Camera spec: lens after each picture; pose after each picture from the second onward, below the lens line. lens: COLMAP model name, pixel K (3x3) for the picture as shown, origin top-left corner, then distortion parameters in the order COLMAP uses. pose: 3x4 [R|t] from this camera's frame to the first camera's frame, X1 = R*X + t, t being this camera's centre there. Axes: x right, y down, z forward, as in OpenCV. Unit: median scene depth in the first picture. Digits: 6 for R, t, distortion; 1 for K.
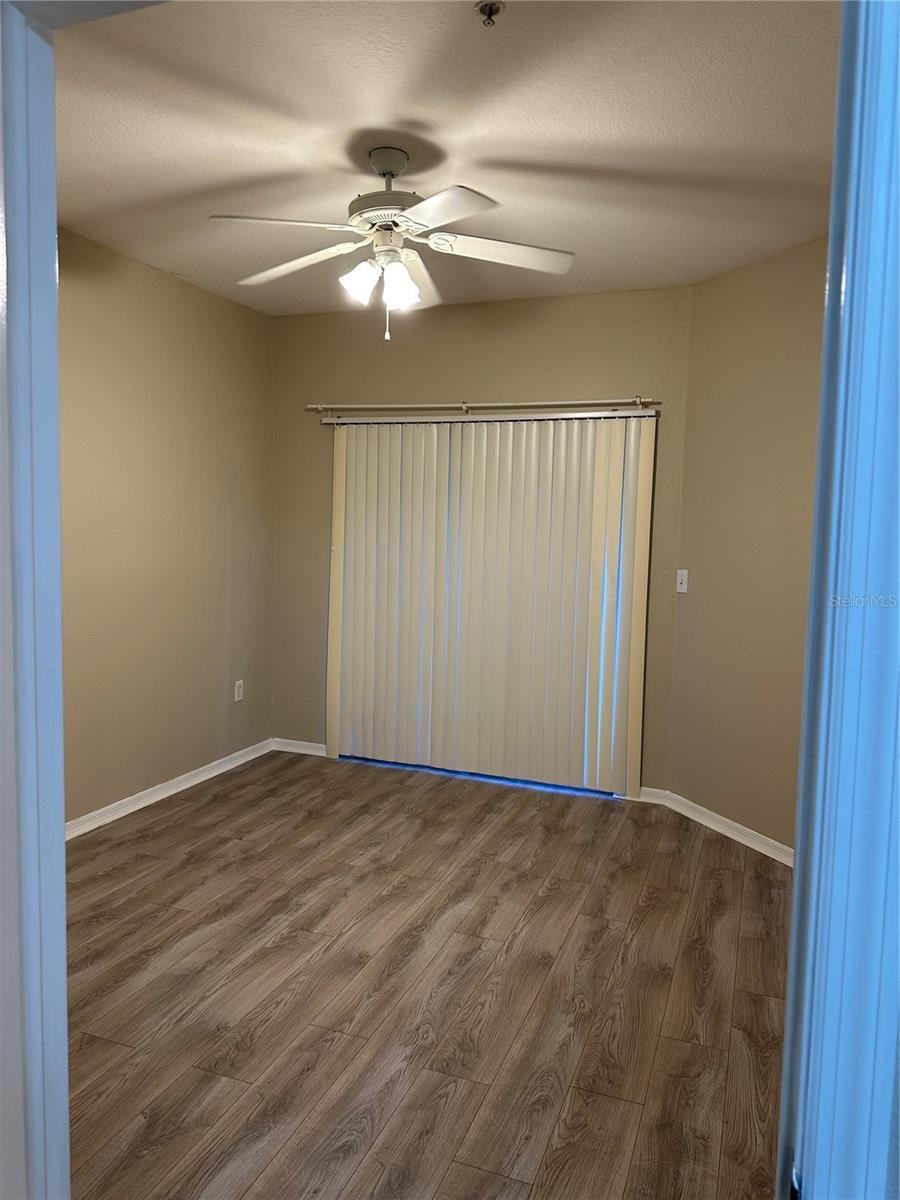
lens RADIAL K [[854.0, 0, 450.0], [0, 854.0, 600.0], [0, 0, 1]] dist [-0.006570, -0.003533]
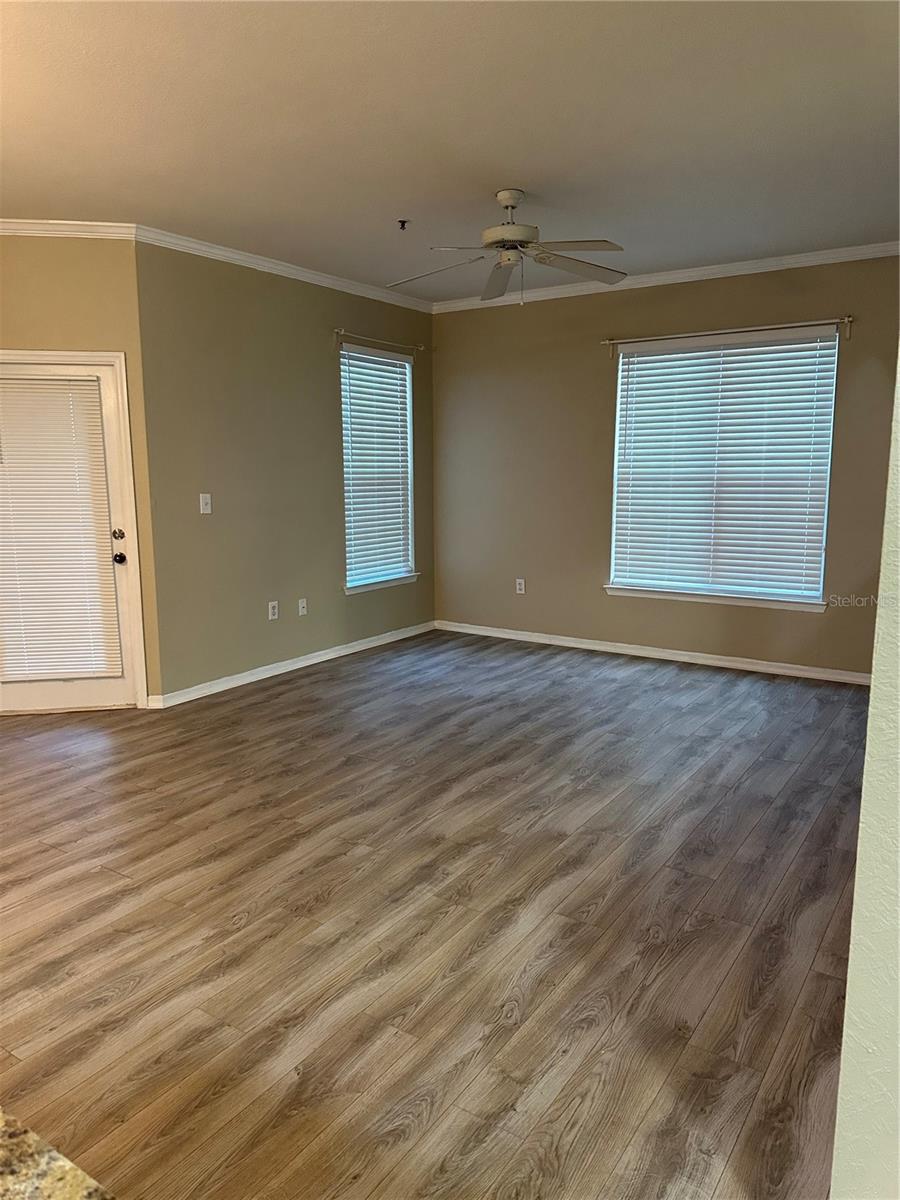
lens RADIAL K [[854.7, 0, 450.0], [0, 854.7, 600.0], [0, 0, 1]] dist [0.094376, -0.125310]
pose [[0.973548, 0.003734, -0.228451, 0.044332], [0.013119, 0.997303, 0.072210, -0.008835], [0.228105, -0.073297, 0.970874, 0.118175]]
